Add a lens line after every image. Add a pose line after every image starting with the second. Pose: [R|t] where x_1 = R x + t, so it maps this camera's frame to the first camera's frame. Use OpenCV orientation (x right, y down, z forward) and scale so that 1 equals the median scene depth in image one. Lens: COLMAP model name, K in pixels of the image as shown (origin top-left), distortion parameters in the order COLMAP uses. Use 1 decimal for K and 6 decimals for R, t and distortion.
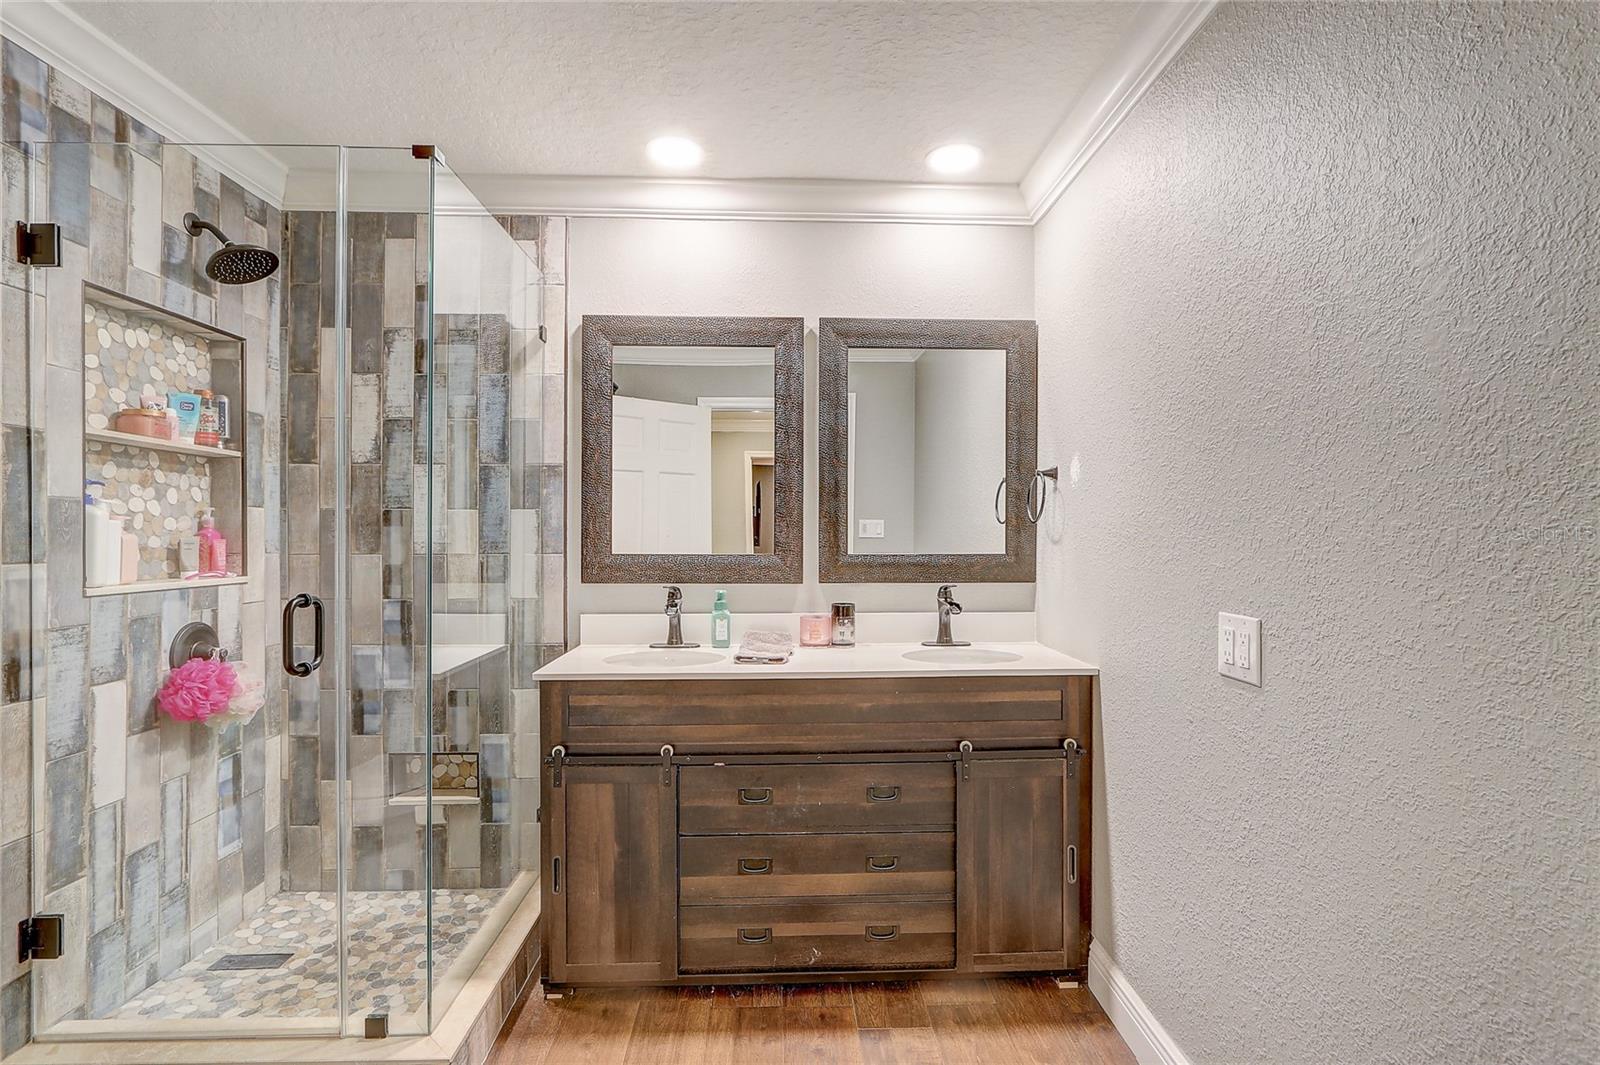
lens RADIAL K [[757.0, 0, 803.1], [0, 757.0, 529.7], [0, 0, 1]] dist [-0.012092, 0.001315]
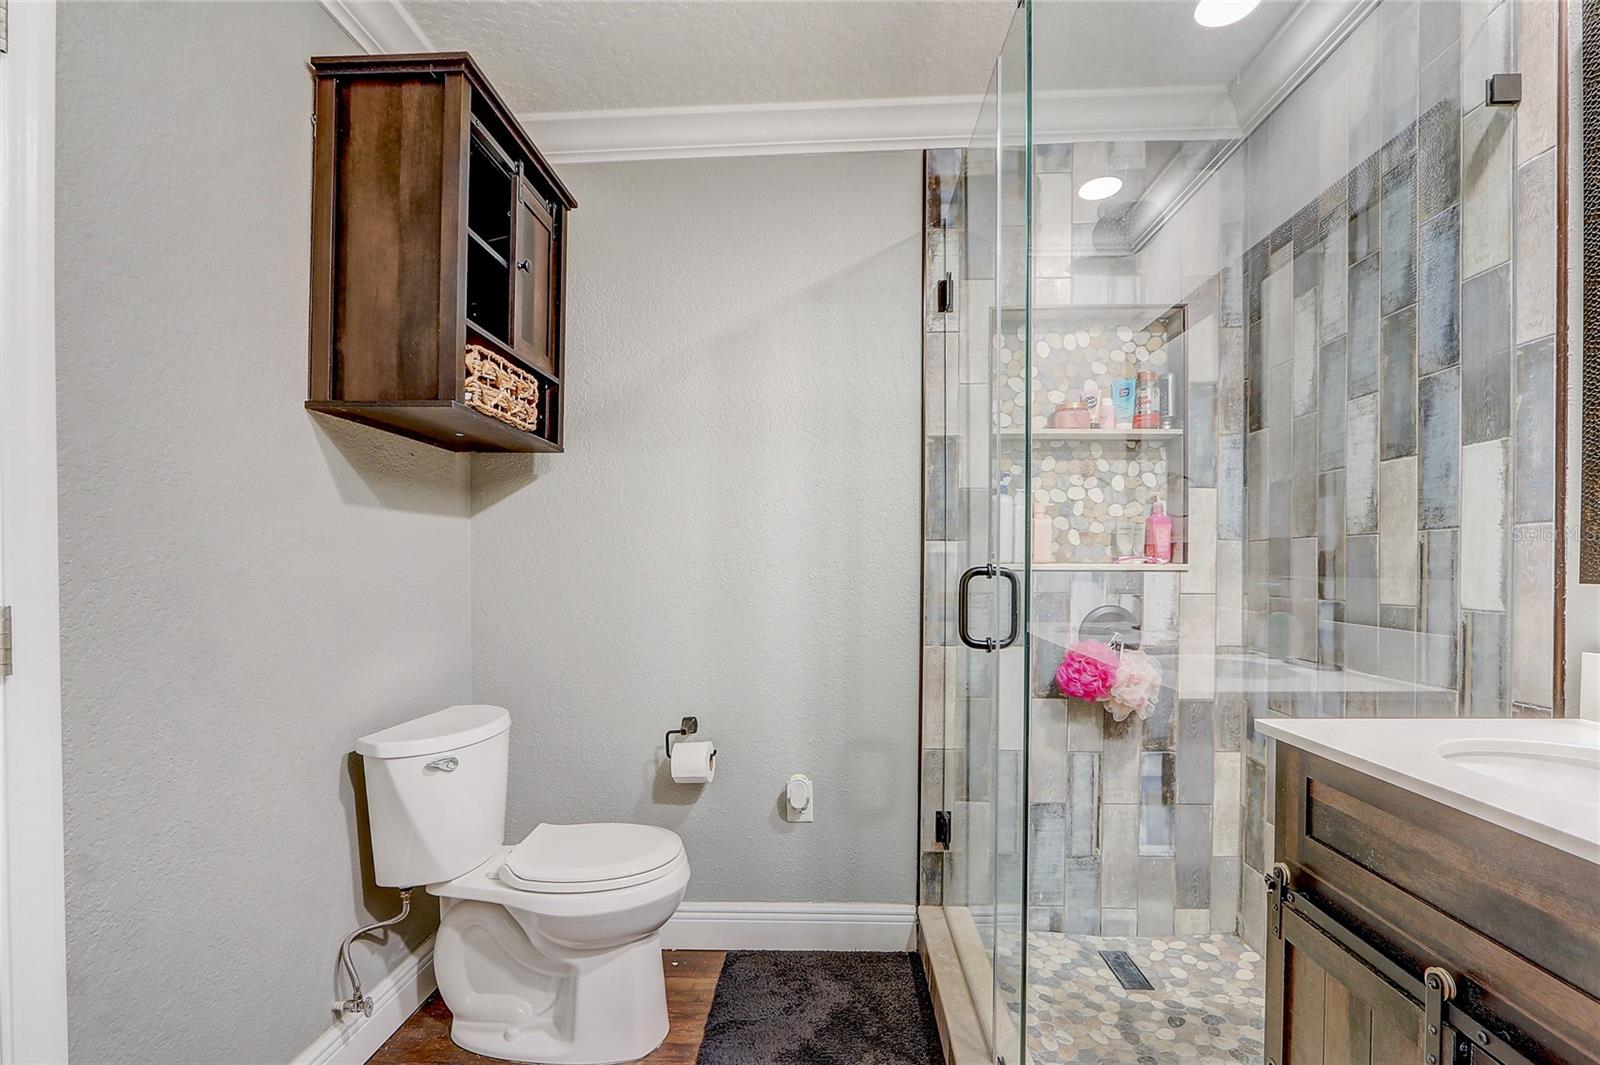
lens RADIAL K [[757.0, 0, 798.3], [0, 757.0, 570.4], [0, 0, 1]] dist [-0.012092, 0.001315]
pose [[-0.087934, 0.005947, -0.996109, 0.222107], [0.003055, 0.999979, 0.005700, 0.065585], [0.996122, -0.002542, -0.087950, 0.637024]]
